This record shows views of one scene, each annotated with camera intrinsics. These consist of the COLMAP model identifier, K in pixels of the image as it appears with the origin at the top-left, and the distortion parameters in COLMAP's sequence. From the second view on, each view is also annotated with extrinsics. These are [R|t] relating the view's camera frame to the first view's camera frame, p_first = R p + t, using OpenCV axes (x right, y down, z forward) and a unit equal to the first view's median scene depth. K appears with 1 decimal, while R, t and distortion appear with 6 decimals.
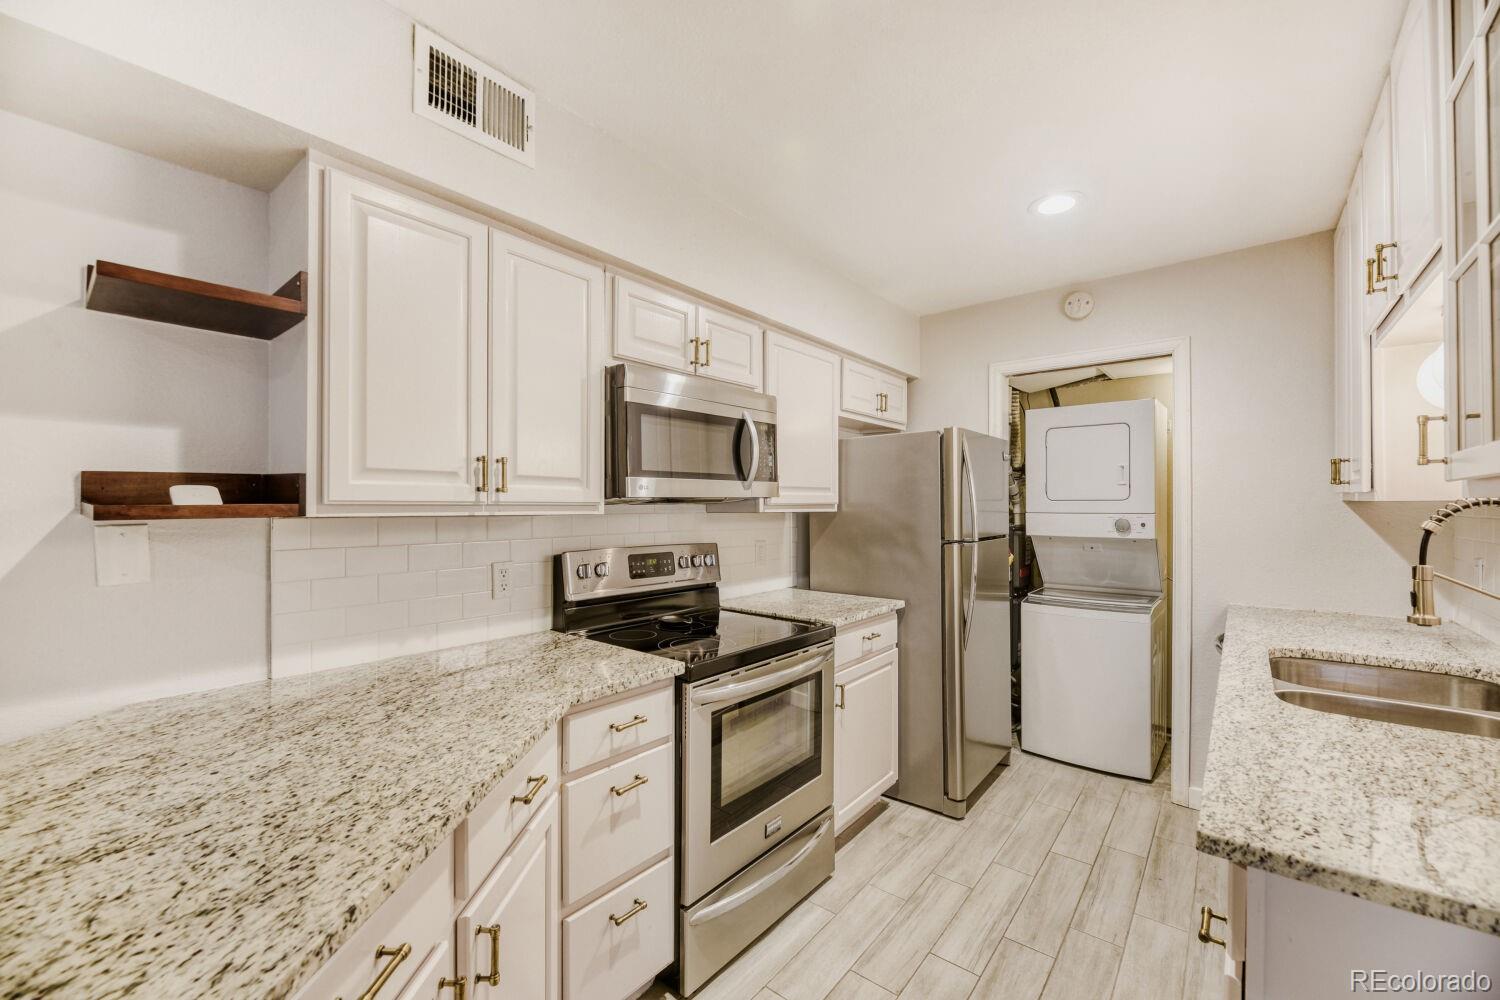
lens RADIAL K [[622.9, 0, 738.1], [0, 622.9, 501.2], [0, 0, 1]] dist [-0.000615, -0.000296]
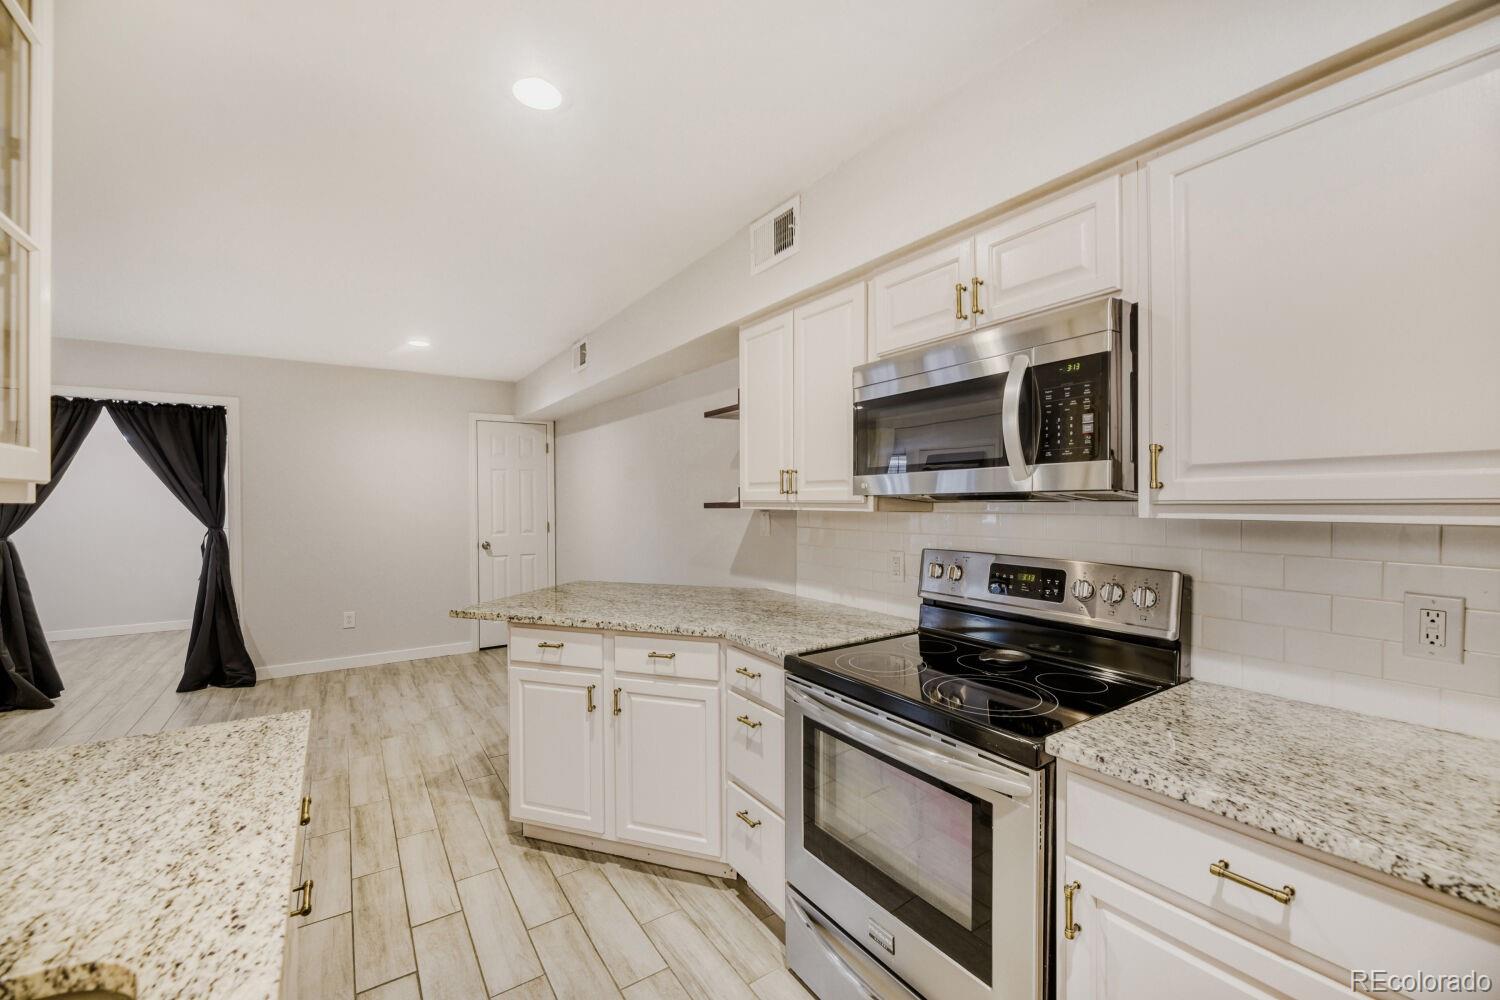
lens RADIAL K [[618.0, 0, 754.7], [0, 618.0, 501.9], [0, 0, 1]] dist [-0.002646, -0.000432]
pose [[-0.289154, 0.004209, -0.957273, 0.716957], [0.009514, 0.999954, 0.001523, 0.000482], [0.957235, -0.008667, -0.289180, 0.952963]]
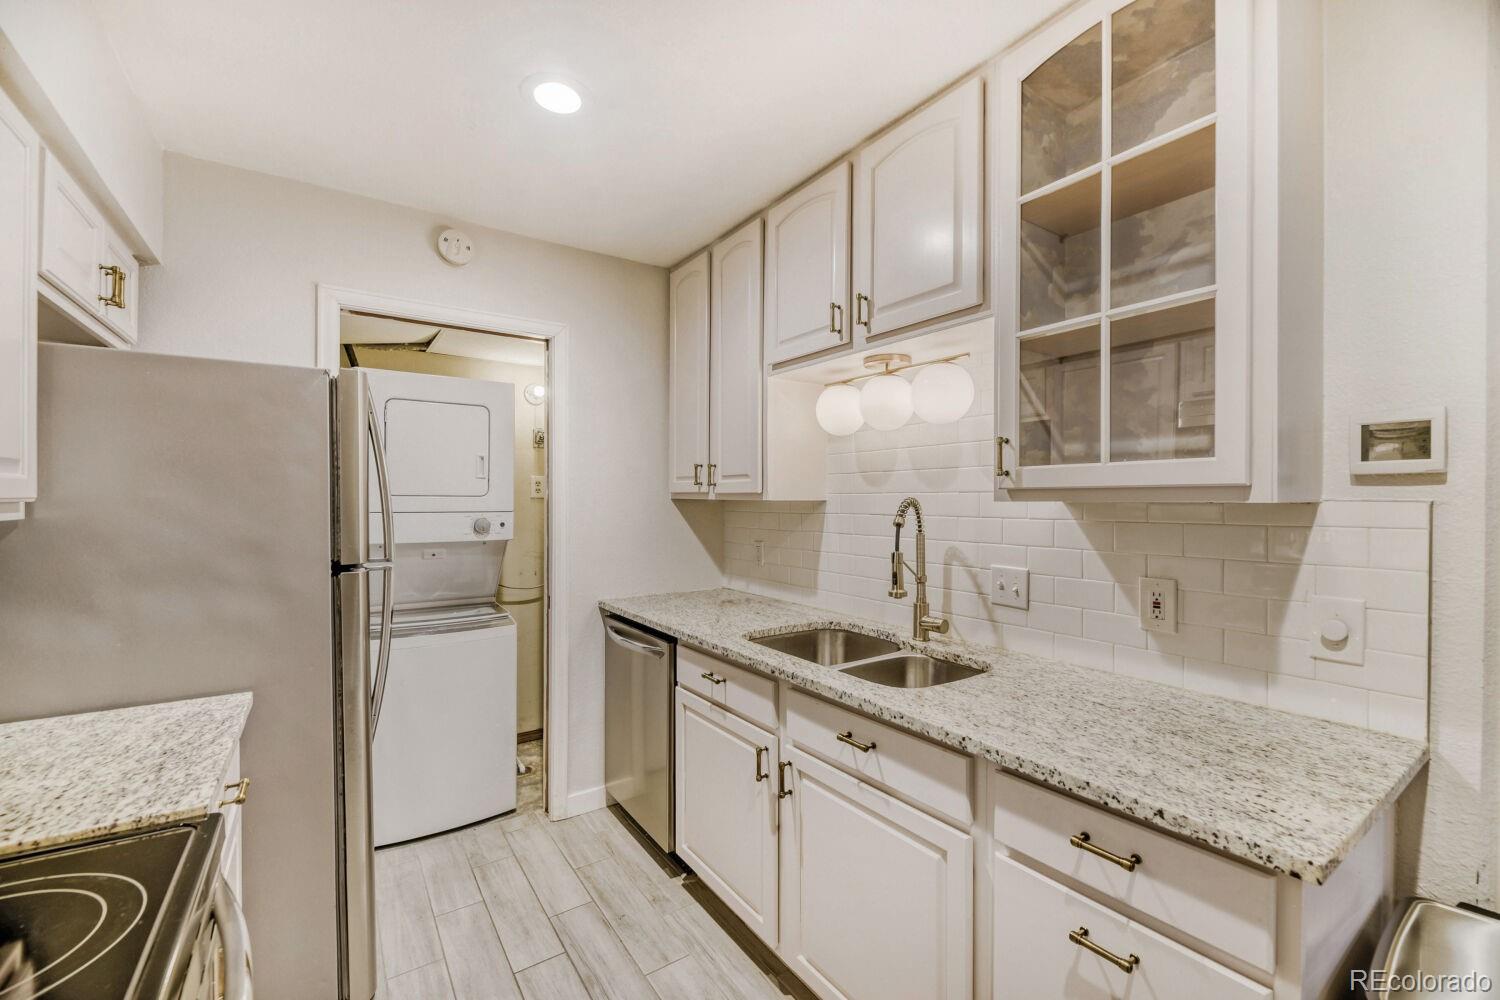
lens RADIAL K [[618.0, 0, 754.7], [0, 618.0, 501.9], [0, 0, 1]] dist [-0.002646, -0.000432]
pose [[0.270279, -0.001683, 0.962780, -0.136279], [-0.009679, 0.999943, 0.004465, -0.002023], [-0.962733, -0.010526, 0.270248, 0.584362]]
